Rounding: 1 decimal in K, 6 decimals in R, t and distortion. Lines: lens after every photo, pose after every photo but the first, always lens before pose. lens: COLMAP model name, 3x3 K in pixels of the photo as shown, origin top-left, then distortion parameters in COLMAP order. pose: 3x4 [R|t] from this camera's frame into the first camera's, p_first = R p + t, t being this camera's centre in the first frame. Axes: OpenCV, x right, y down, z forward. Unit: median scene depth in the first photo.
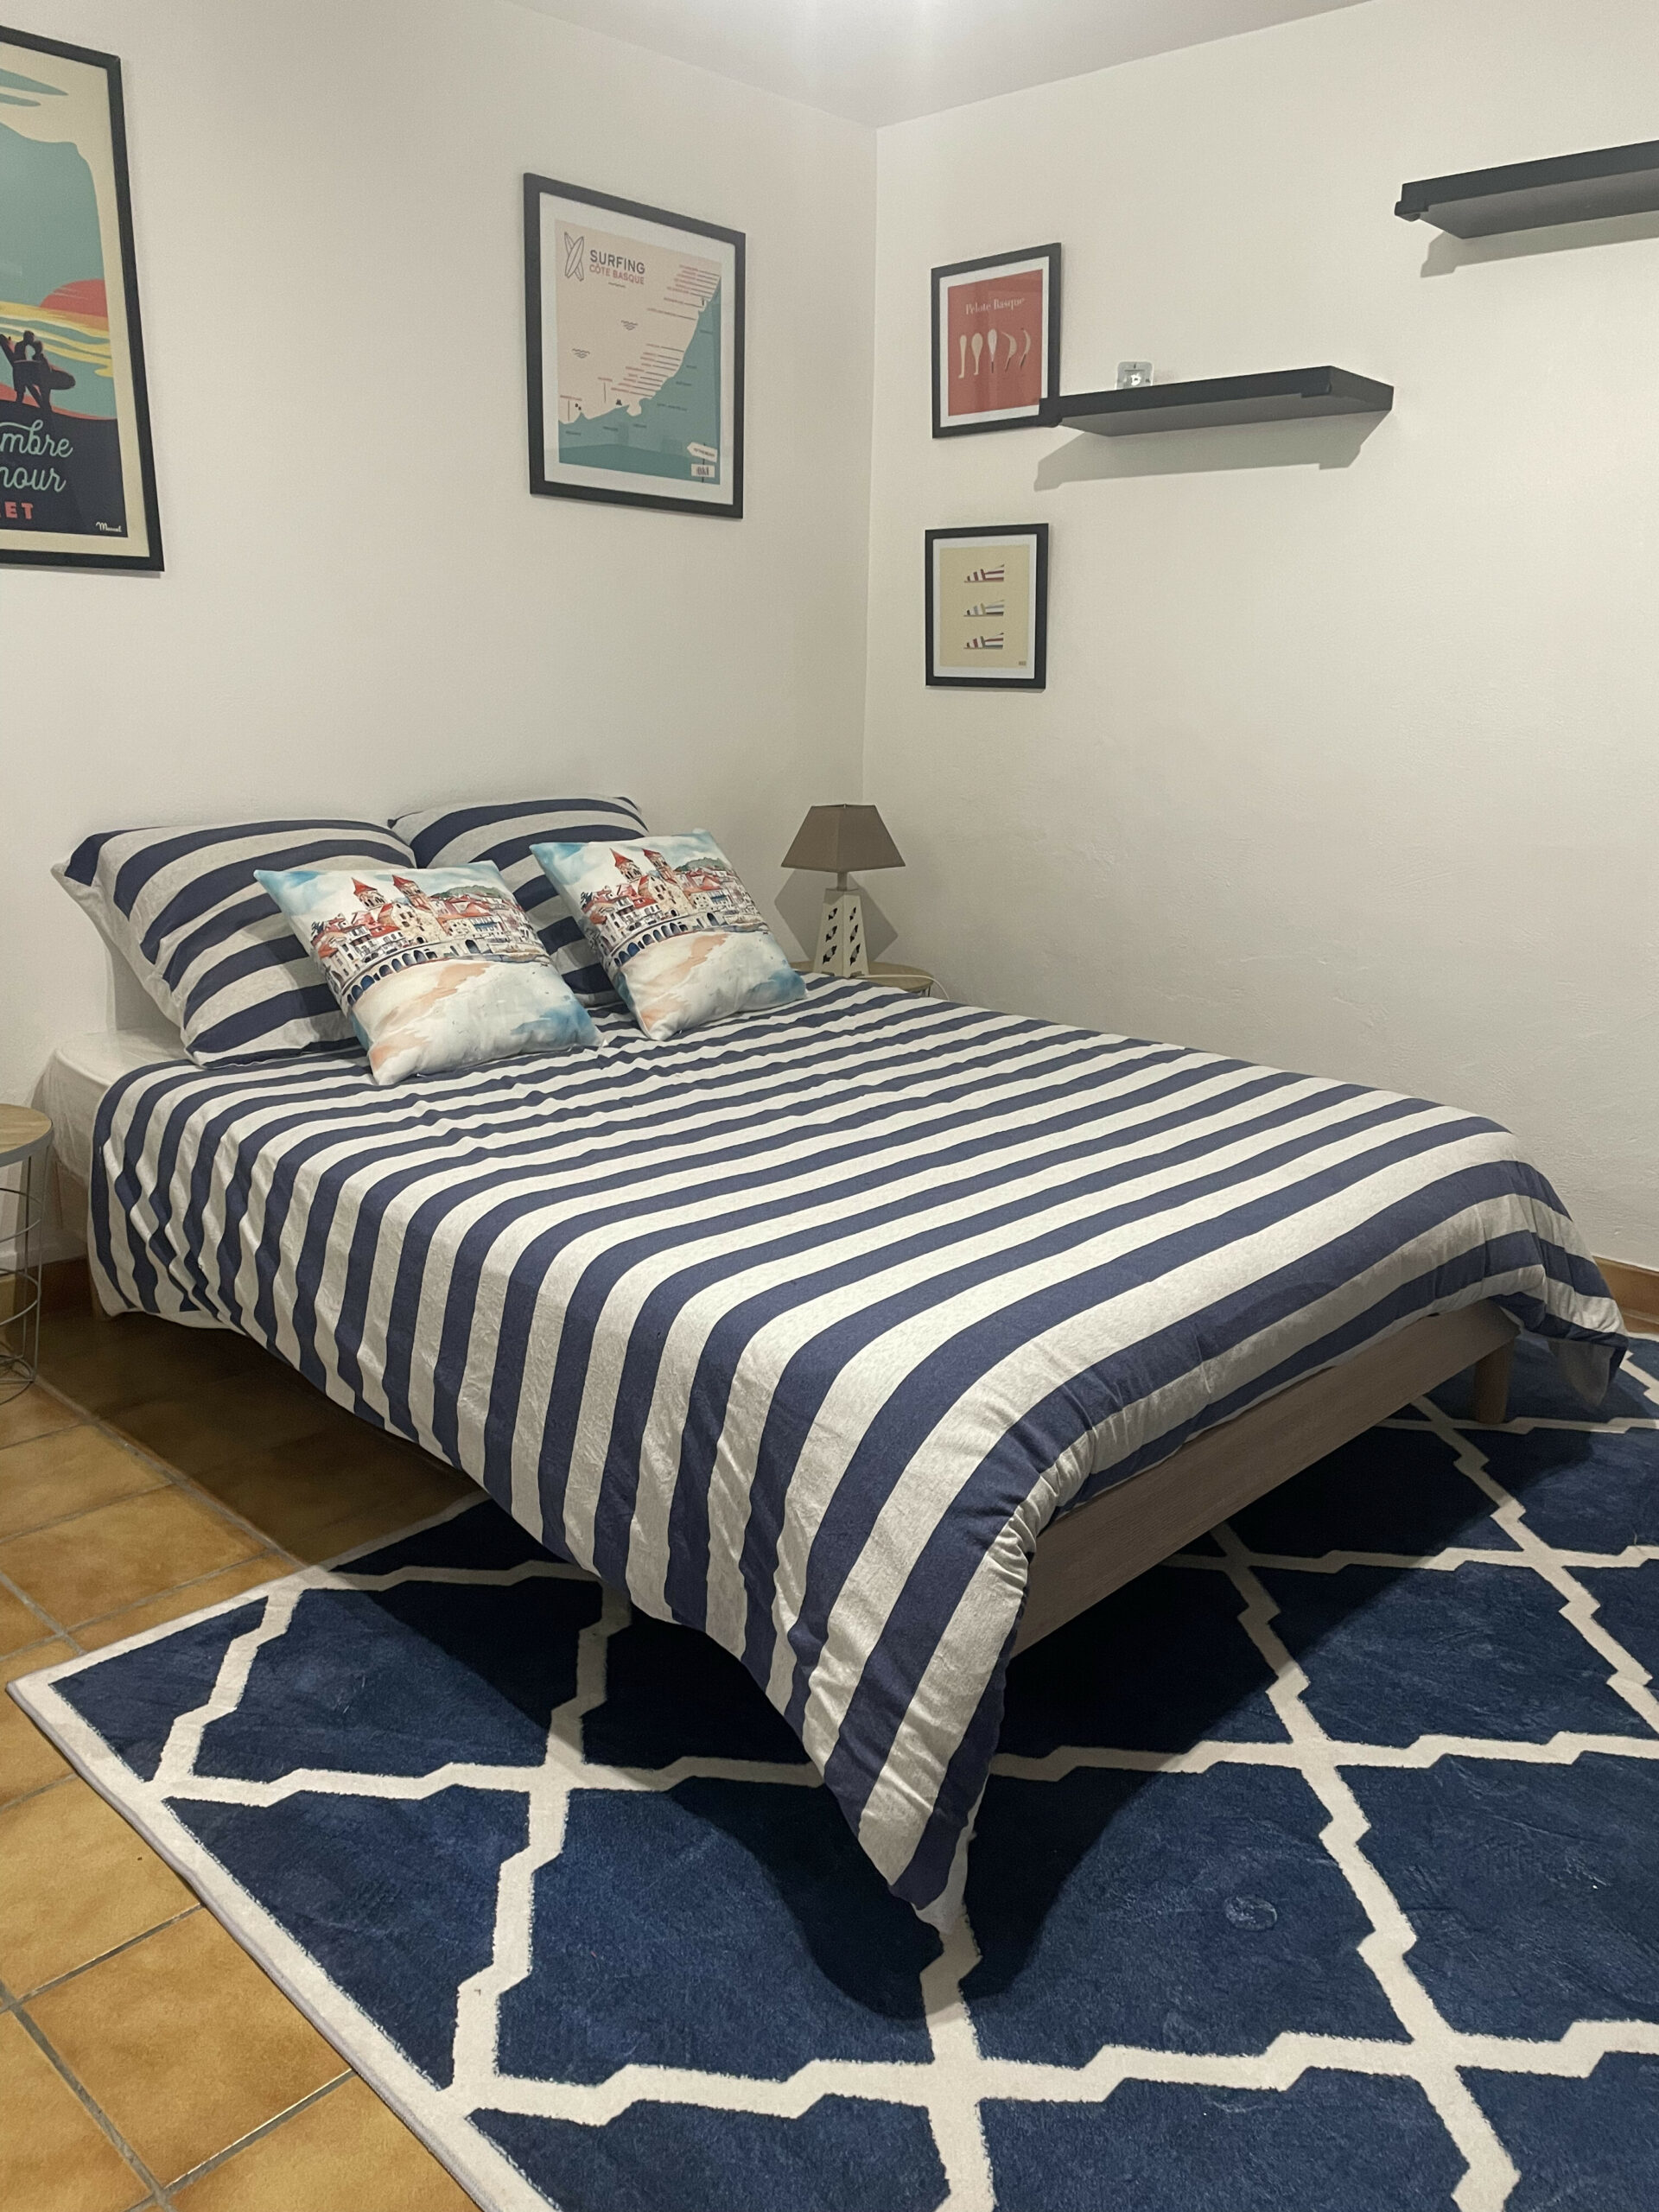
lens RADIAL K [[1671.9, 0, 832.1], [0, 1671.9, 1113.1], [0, 0, 1]] dist [0.053753, -0.029760]
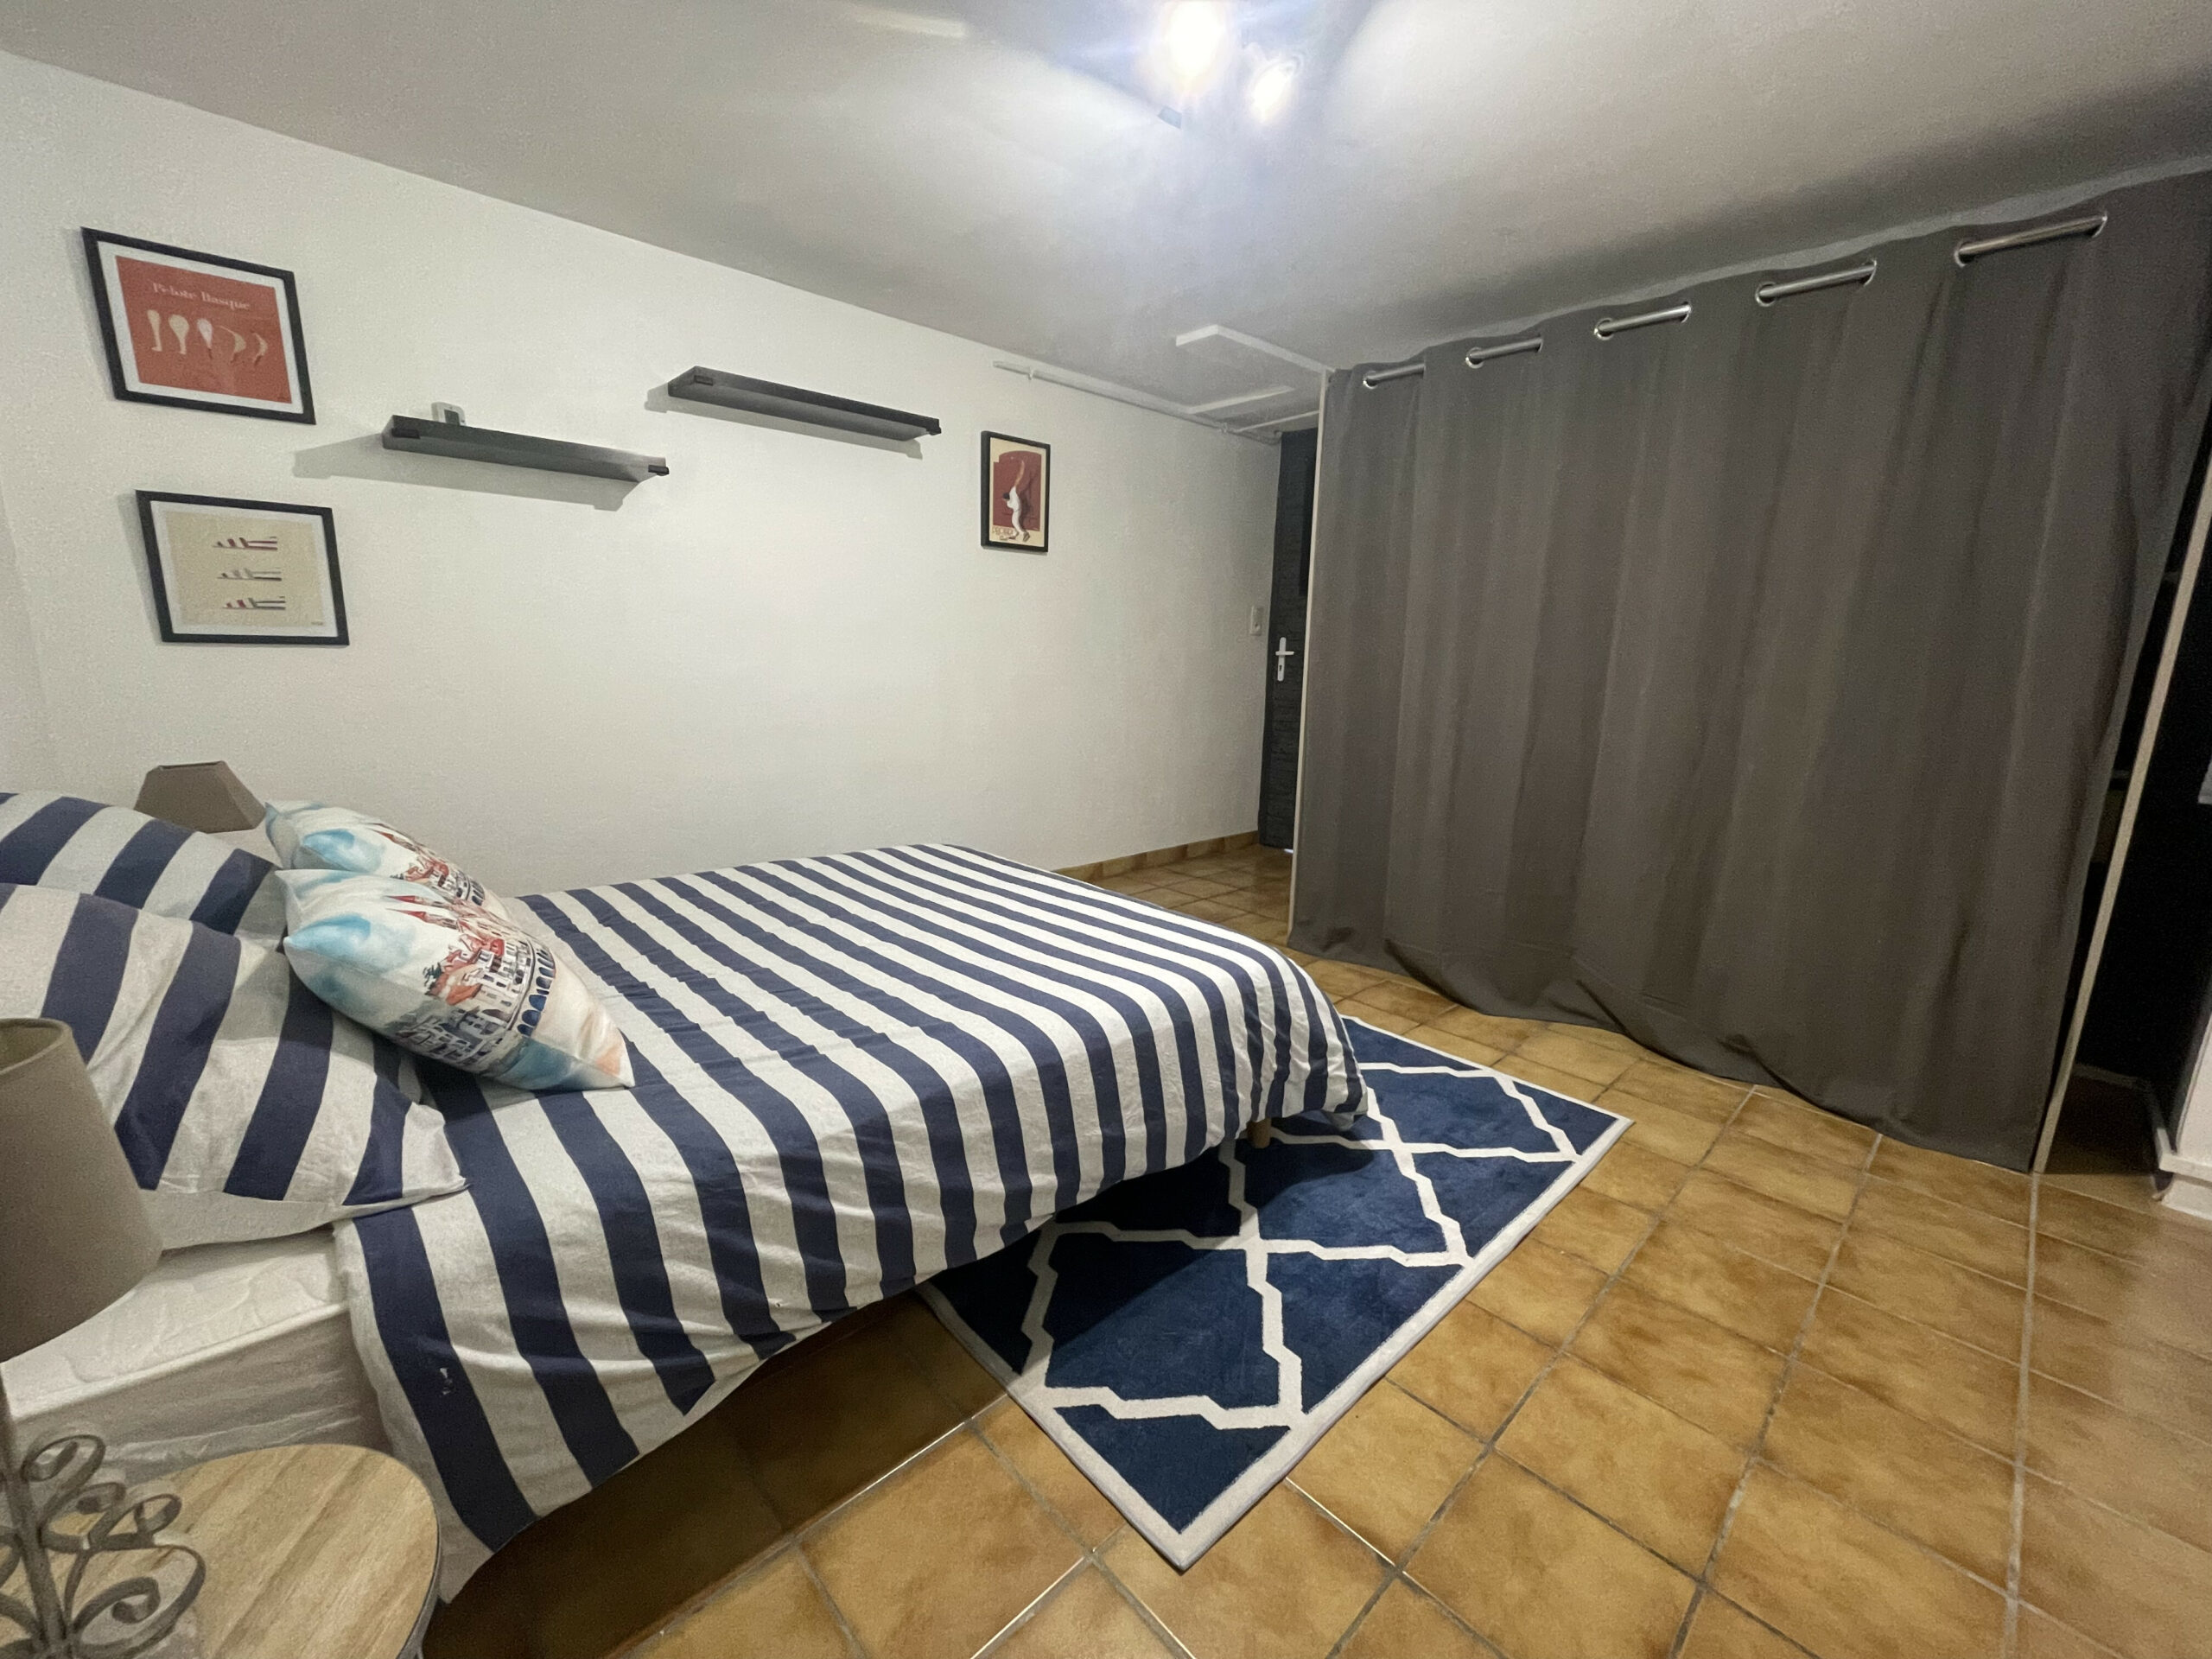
lens RADIAL K [[890.5, 0, 1099.7], [0, 890.5, 824.8], [0, 0, 1]] dist [-0.000579, -0.000728]
pose [[0.063572, -0.213439, 0.974886, -0.686645], [0.231041, 0.953471, 0.193684, -0.186814], [-0.970865, 0.212926, 0.109927, 0.631201]]
